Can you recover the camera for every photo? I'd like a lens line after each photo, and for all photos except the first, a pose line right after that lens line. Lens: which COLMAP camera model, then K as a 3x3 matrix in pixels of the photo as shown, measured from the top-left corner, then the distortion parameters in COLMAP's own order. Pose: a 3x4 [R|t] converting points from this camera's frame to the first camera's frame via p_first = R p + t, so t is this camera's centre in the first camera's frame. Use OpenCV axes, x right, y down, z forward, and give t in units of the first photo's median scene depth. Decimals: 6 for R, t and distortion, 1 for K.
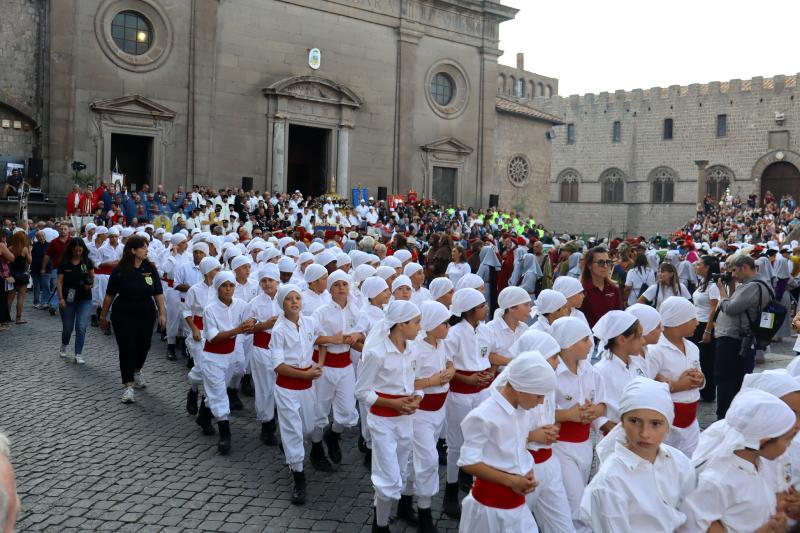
lens RADIAL K [[765.4, 0, 371.8], [0, 765.4, 241.5], [0, 0, 1]] dist [0.002775, 0.000000]
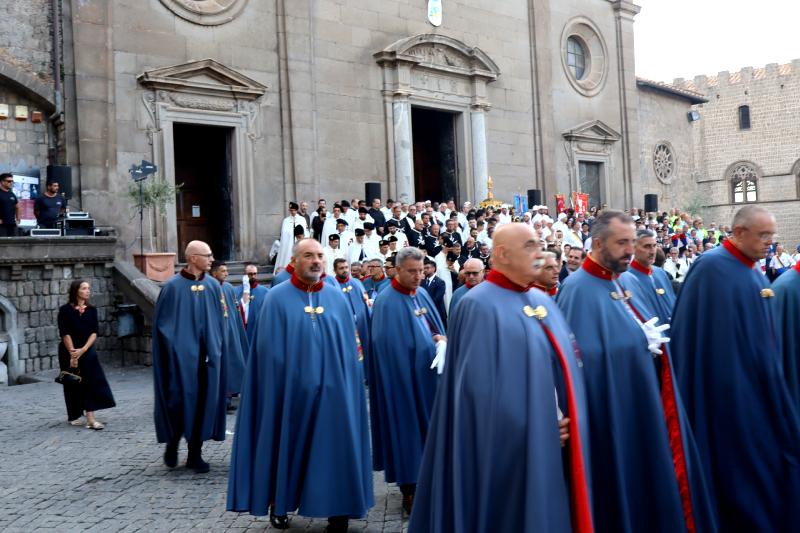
lens RADIAL K [[765.4, 0, 379.4], [0, 765.4, 251.0], [0, 0, 1]] dist [0.002775, 0.000000]
pose [[0.993166, -0.077273, 0.087469, -0.209971], [0.080309, 0.996265, -0.031741, -0.004022], [-0.084690, 0.038548, 0.995661, 0.331433]]
